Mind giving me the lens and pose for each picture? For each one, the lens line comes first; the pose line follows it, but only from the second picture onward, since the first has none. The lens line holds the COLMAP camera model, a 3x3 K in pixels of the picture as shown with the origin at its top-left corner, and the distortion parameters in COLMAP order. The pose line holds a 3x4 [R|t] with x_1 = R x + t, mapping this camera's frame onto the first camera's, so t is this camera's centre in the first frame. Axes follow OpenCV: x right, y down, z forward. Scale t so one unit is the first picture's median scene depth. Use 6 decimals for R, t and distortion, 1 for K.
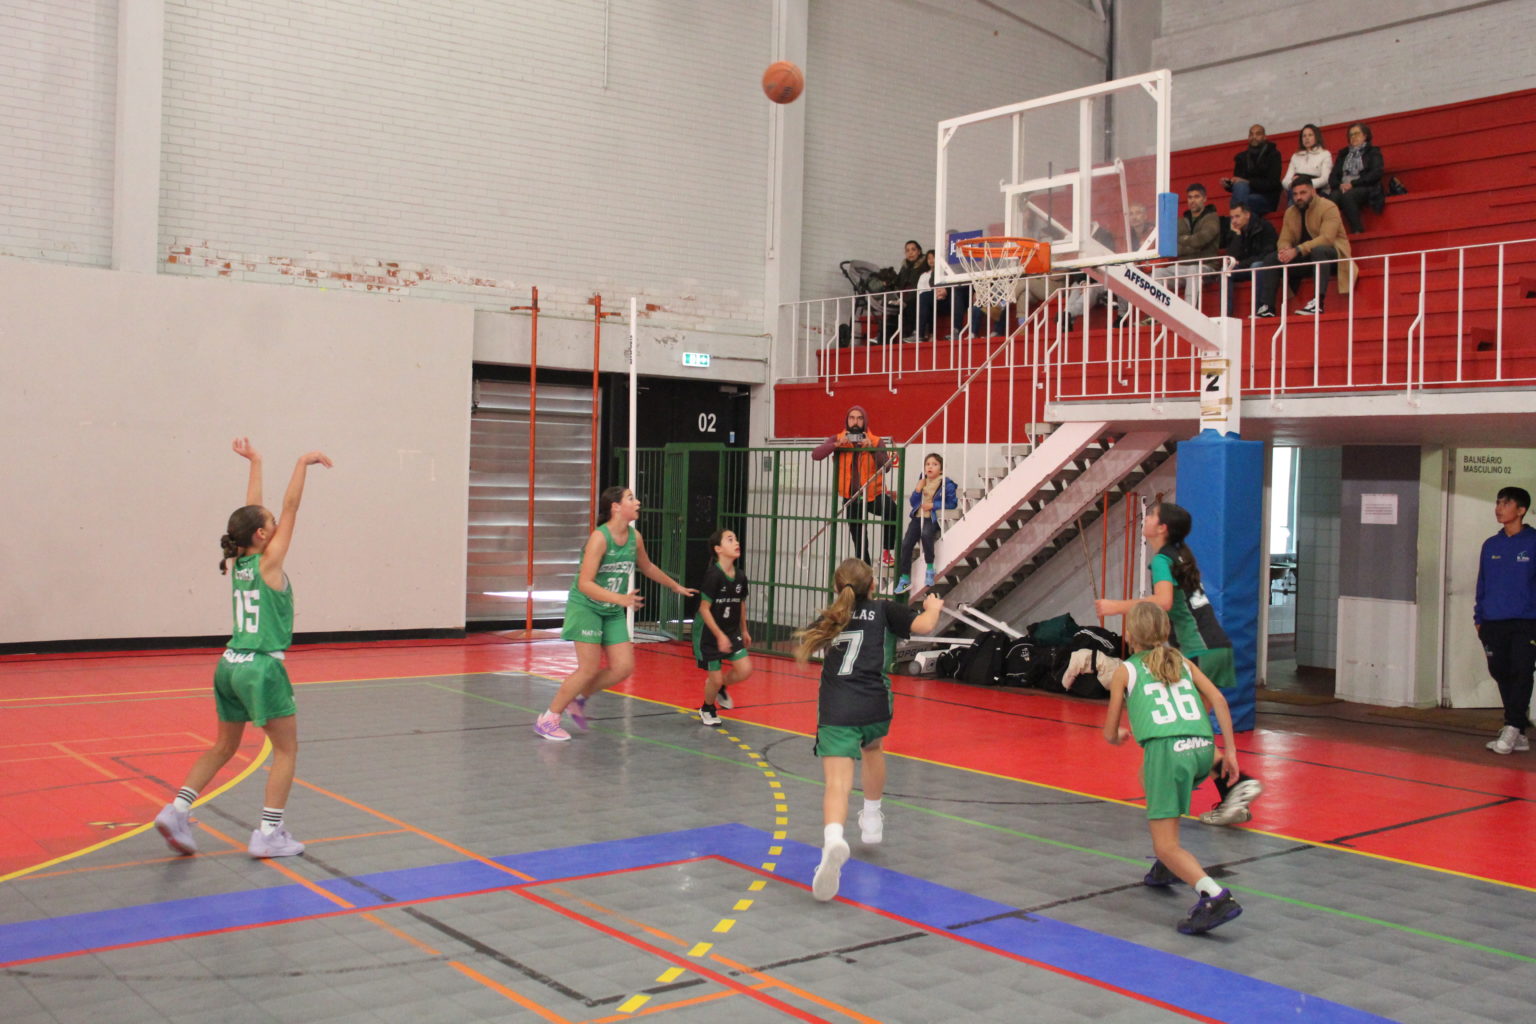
lens RADIAL K [[1601.3, 0, 765.8], [0, 1601.3, 489.3], [0, 0, 1]] dist [-0.042683, 0.006794]
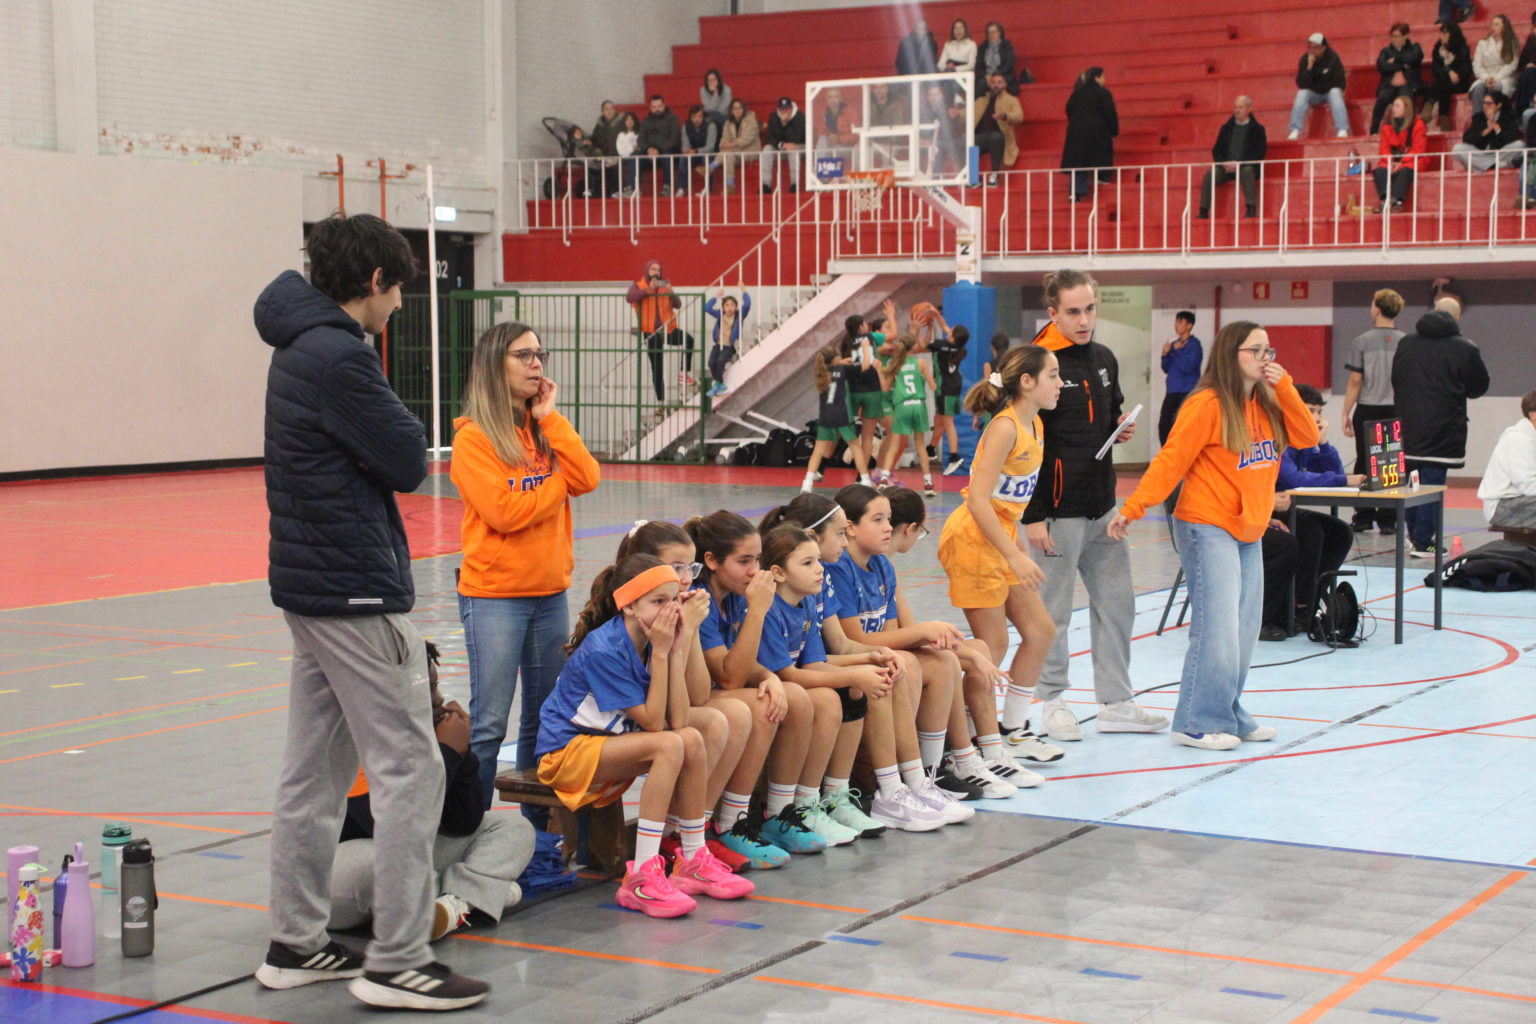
lens RADIAL K [[2614.3, 0, 768.0], [0, 2614.3, 512.0], [0, 0, 1]] dist [0.128539, 0.135159]
pose [[0.932221, -0.050404, 0.358362, -0.614998], [0.025047, 0.996865, 0.075052, -0.006580], [-0.361022, -0.060989, 0.930561, -0.980392]]
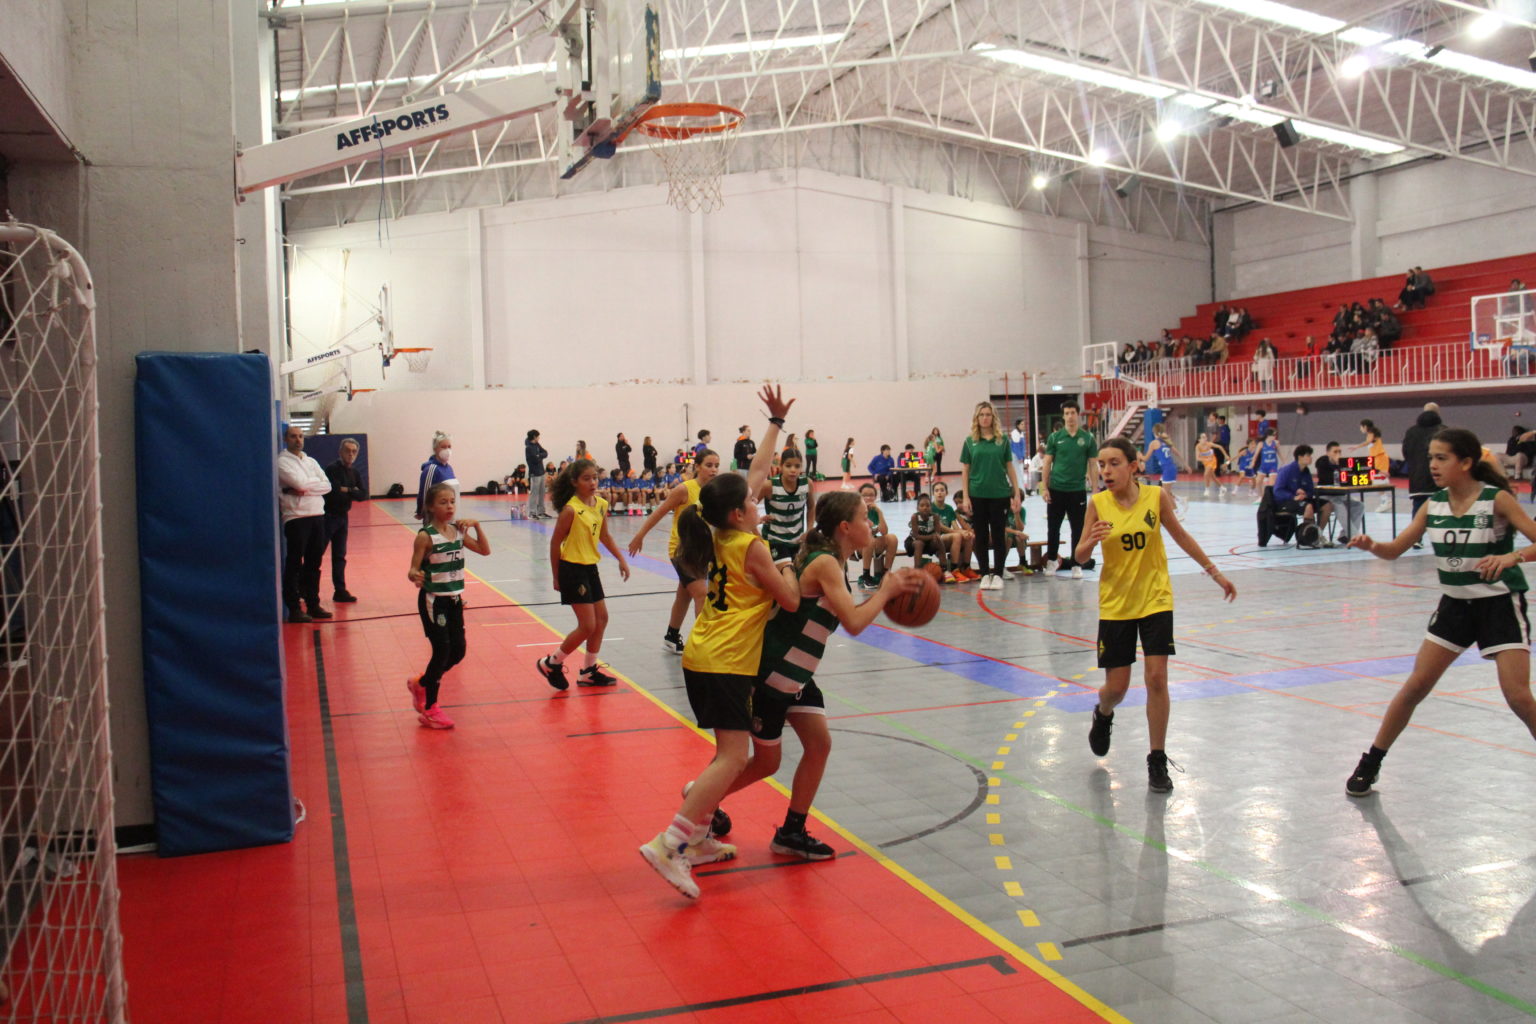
lens RADIAL K [[1365.4, 0, 768.0], [0, 1365.4, 512.0], [0, 0, 1]] dist [-0.111998, -0.000869]
pose [[0.932697, -0.036440, -0.358816, 0.479465], [0.055536, 0.997528, 0.043052, 0.024195], [0.356360, -0.060082, 0.932415, -2.225209]]
